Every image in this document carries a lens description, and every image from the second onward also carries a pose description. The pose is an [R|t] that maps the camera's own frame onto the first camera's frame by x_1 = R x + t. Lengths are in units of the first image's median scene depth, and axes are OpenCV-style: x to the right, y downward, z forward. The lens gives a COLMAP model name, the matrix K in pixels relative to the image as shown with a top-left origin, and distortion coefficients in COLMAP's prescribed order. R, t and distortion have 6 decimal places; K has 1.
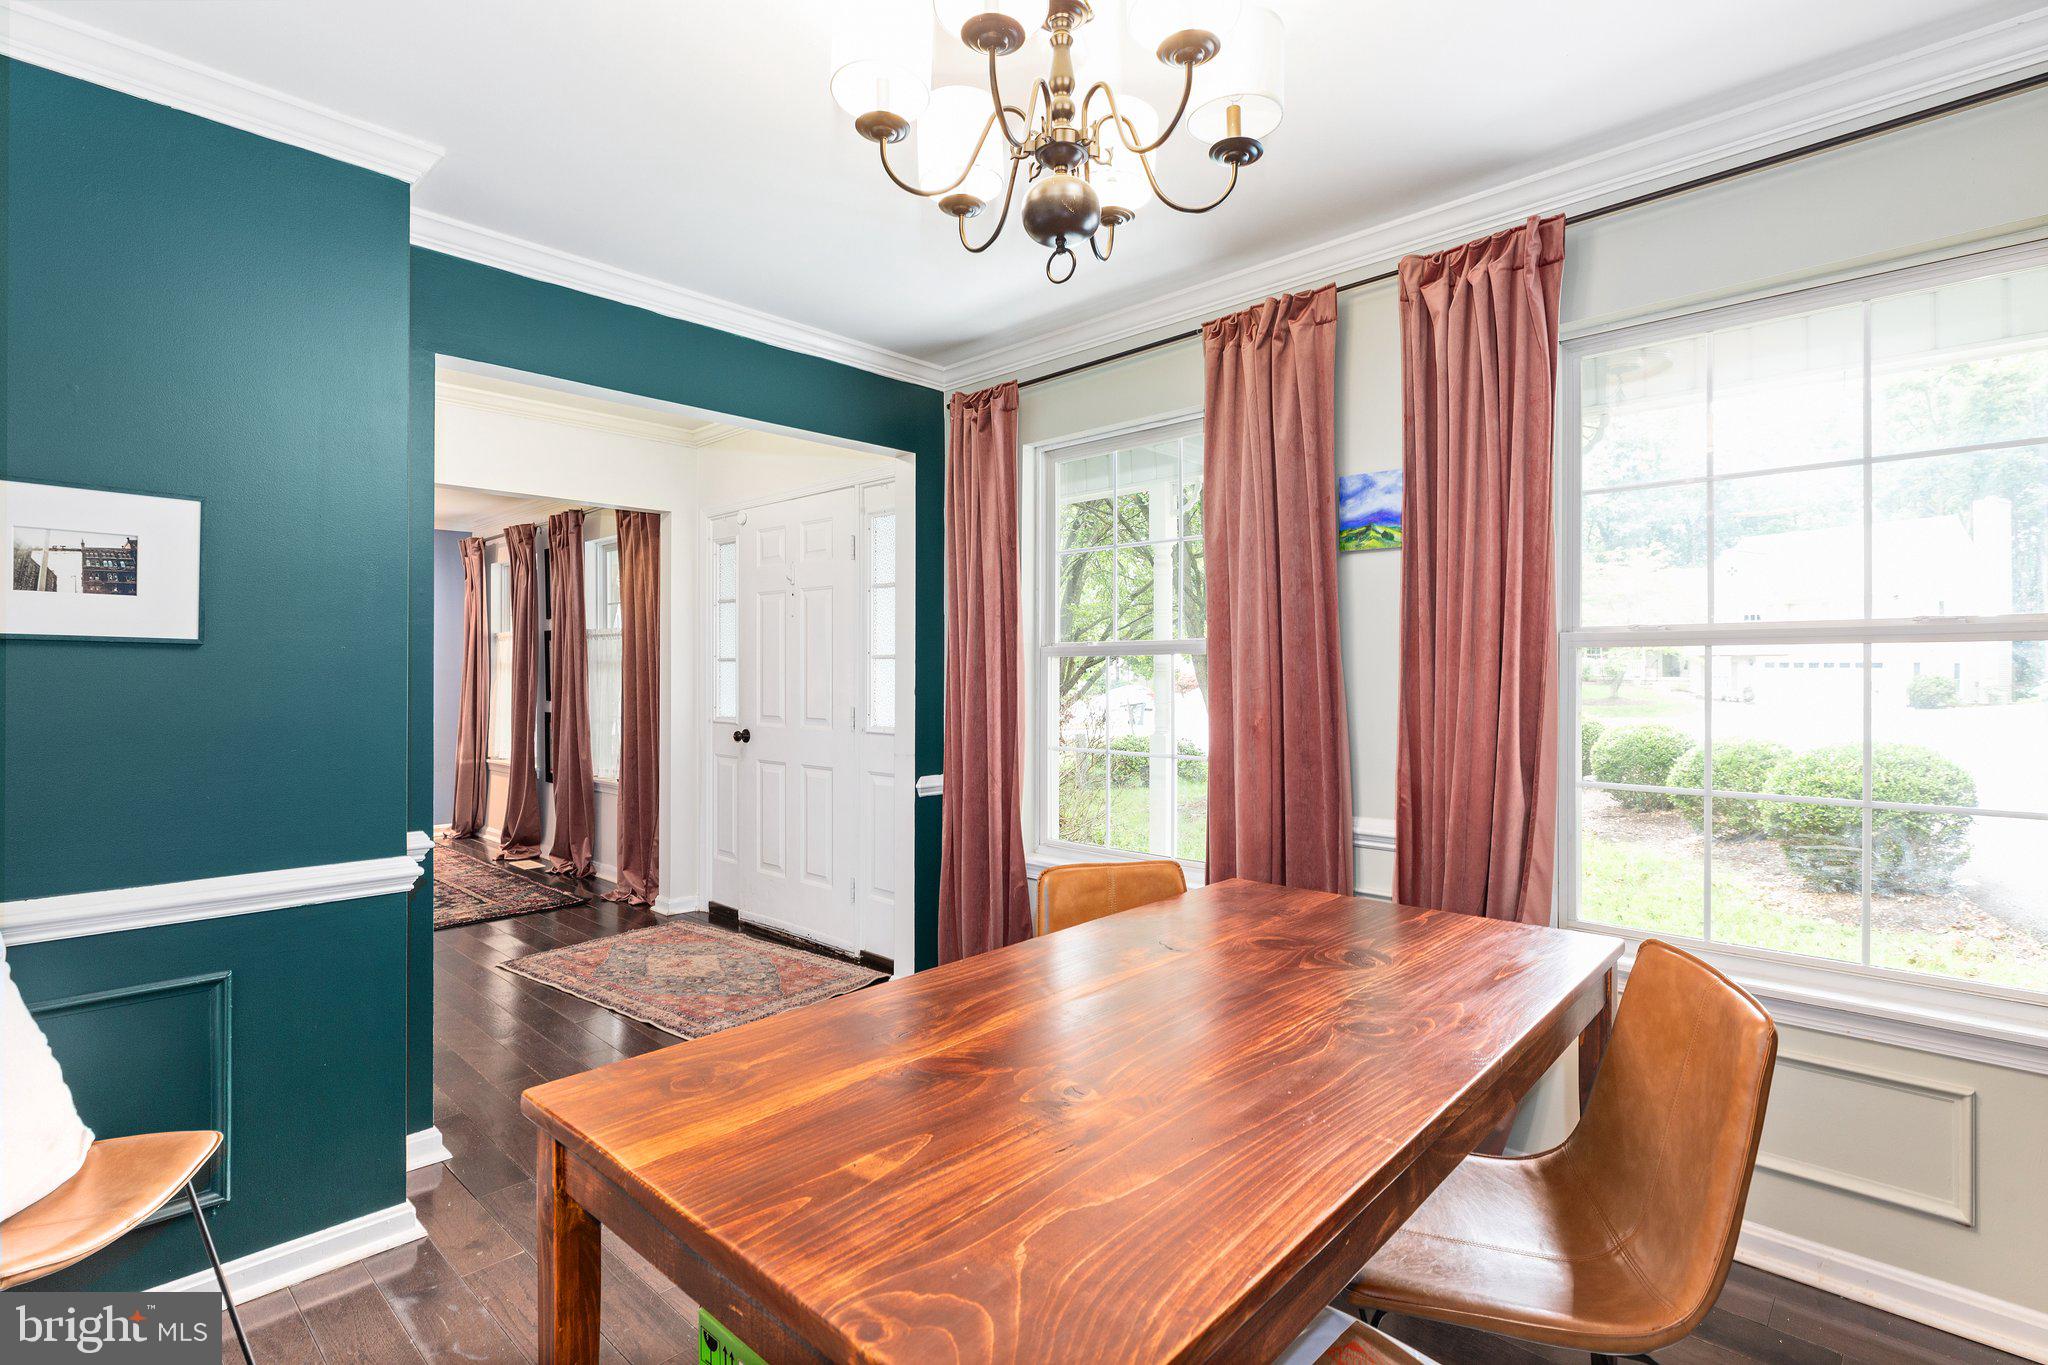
lens RADIAL K [[1034.7, 0, 1033.0], [0, 1034.7, 681.3], [0, 0, 1]] dist [0.006101, 0.000694]
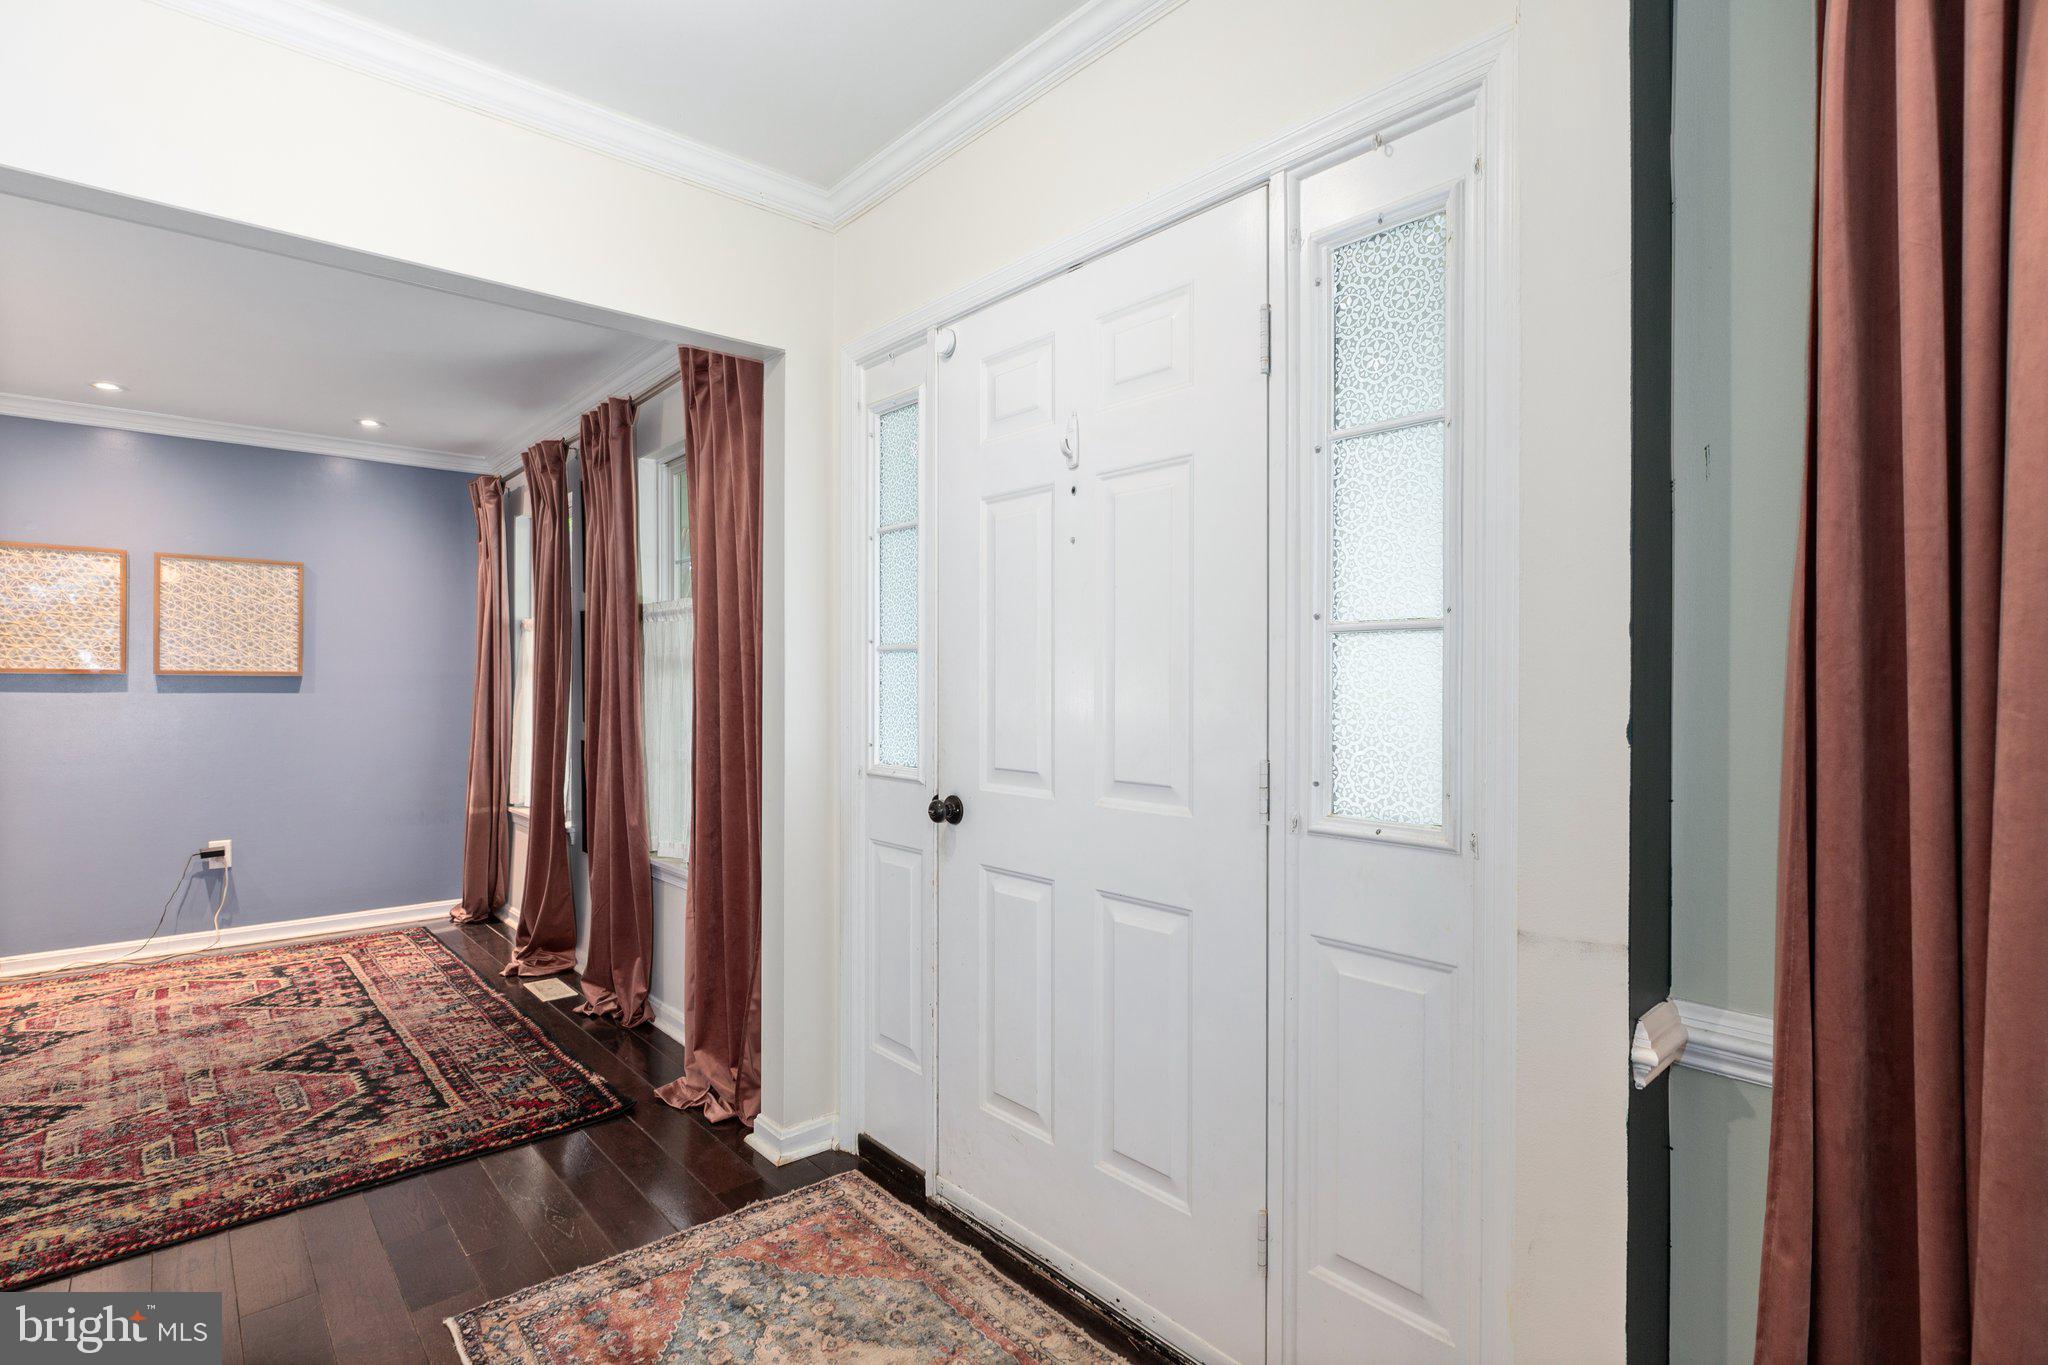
lens RADIAL K [[1034.7, 0, 1016.2], [0, 1034.7, 691.2], [0, 0, 1]] dist [0.006101, 0.000694]
pose [[0.995722, -0.000157, -0.092397, -0.167690], [-0.000087, 0.999997, -0.002636, 0.001433], [0.092397, 0.002633, 0.995719, 0.446016]]
